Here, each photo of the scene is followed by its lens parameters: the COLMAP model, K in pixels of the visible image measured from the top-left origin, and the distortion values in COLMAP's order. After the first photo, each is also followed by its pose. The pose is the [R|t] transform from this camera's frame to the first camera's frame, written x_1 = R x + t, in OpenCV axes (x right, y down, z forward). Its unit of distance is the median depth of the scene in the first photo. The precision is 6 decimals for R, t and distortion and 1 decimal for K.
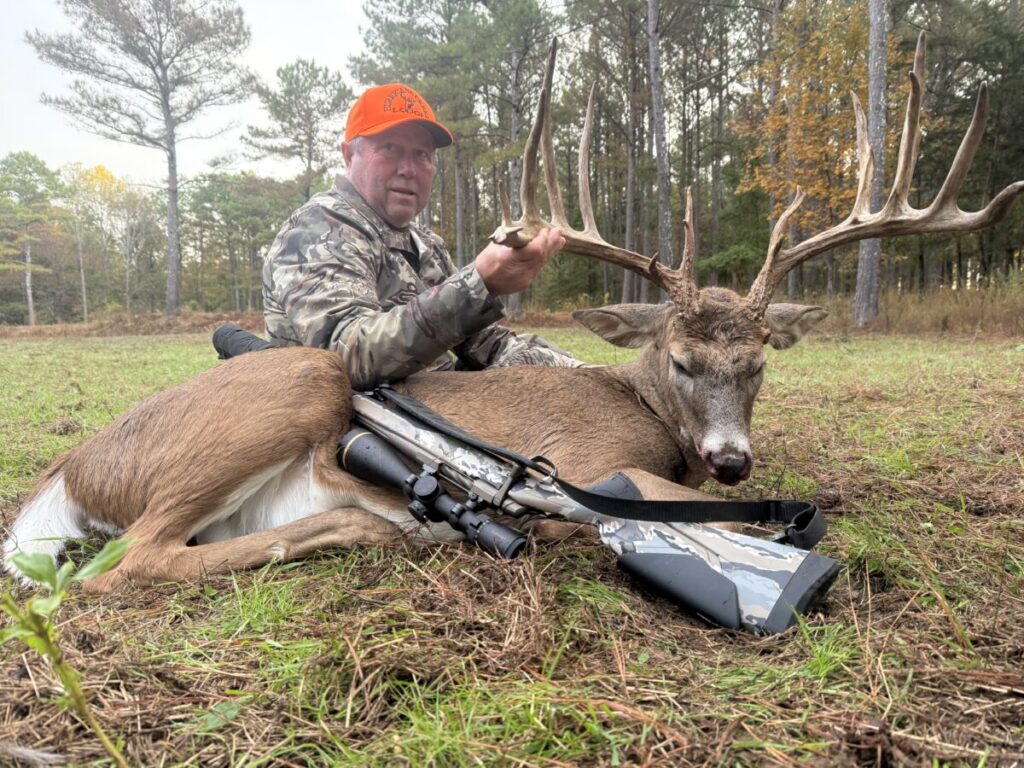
lens RADIAL K [[714.3, 0, 512.3], [0, 714.3, 384.4], [0, 0, 1]] dist [0.026375, -0.014198]
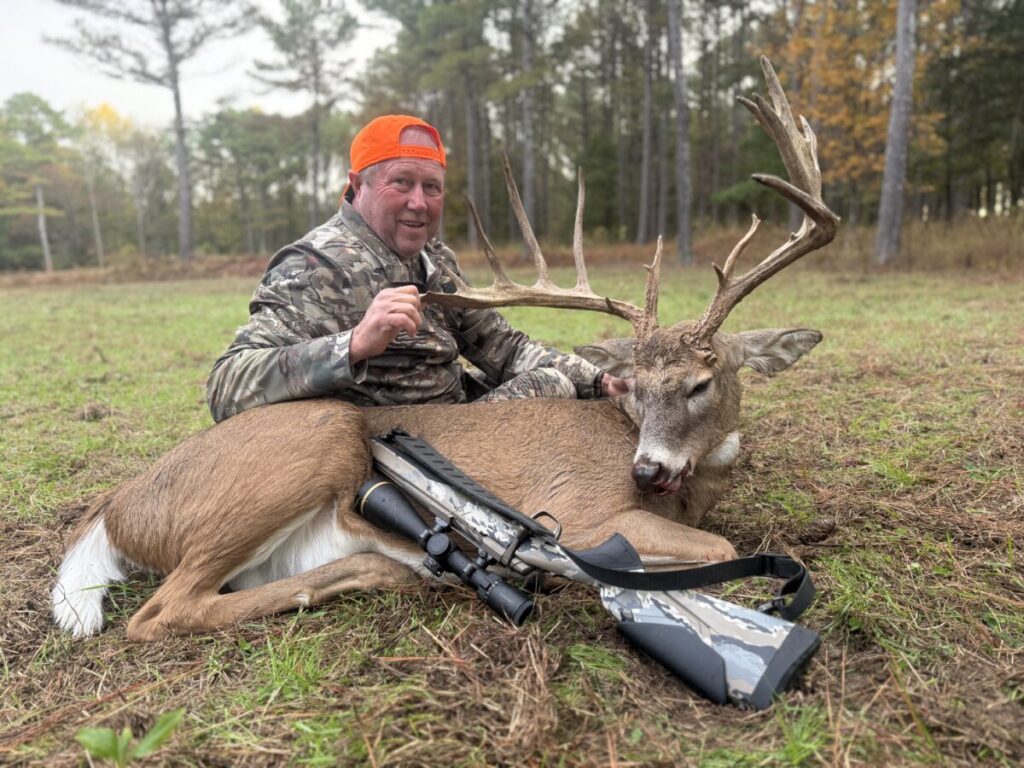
lens RADIAL K [[714.3, 0, 513.0], [0, 714.3, 383.5], [0, 0, 1]] dist [0.026375, -0.014198]
pose [[0.999670, -0.013196, -0.022048, 0.015305], [0.015092, 0.995990, 0.088179, -0.170516], [0.020796, -0.088482, 0.995861, -0.038952]]
